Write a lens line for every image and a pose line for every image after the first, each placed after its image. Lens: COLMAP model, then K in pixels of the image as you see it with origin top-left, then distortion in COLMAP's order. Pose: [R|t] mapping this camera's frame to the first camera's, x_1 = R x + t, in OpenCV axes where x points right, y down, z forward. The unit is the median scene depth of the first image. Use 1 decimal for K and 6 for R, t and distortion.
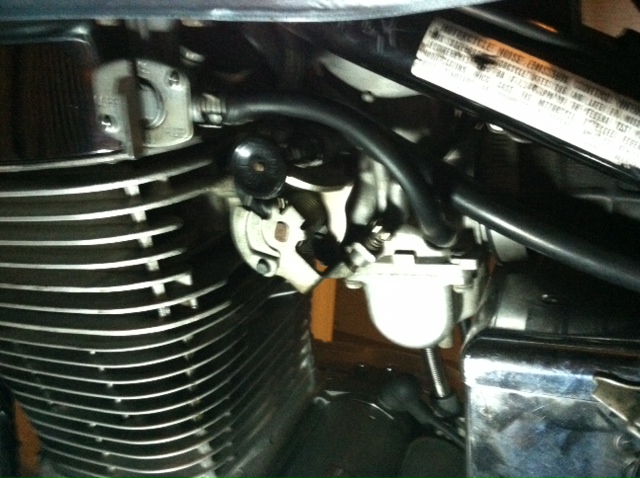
lens RADIAL K [[652.4, 0, 323.1], [0, 652.4, 237.6], [0, 0, 1]] dist [-0.121349, 0.000000]
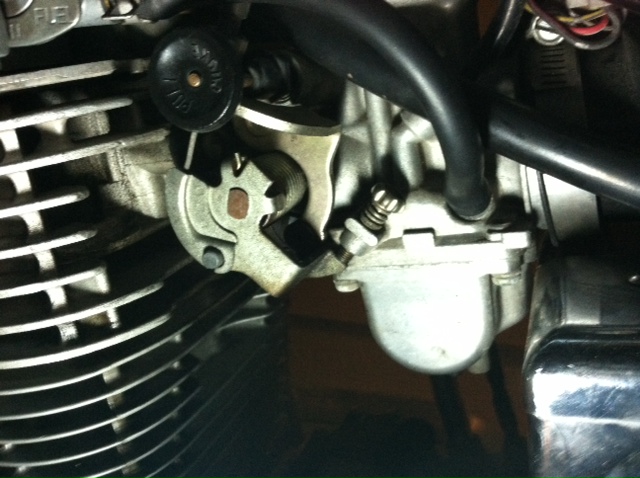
lens RADIAL K [[652.4, 0, 315.9], [0, 652.4, 240.2], [0, 0, 1]] dist [-0.121349, 0.000000]
pose [[0.998649, -0.043977, 0.027667, -0.003710], [0.046195, 0.995273, -0.085432, 0.088575], [-0.023780, 0.086595, 0.995960, 0.326519]]
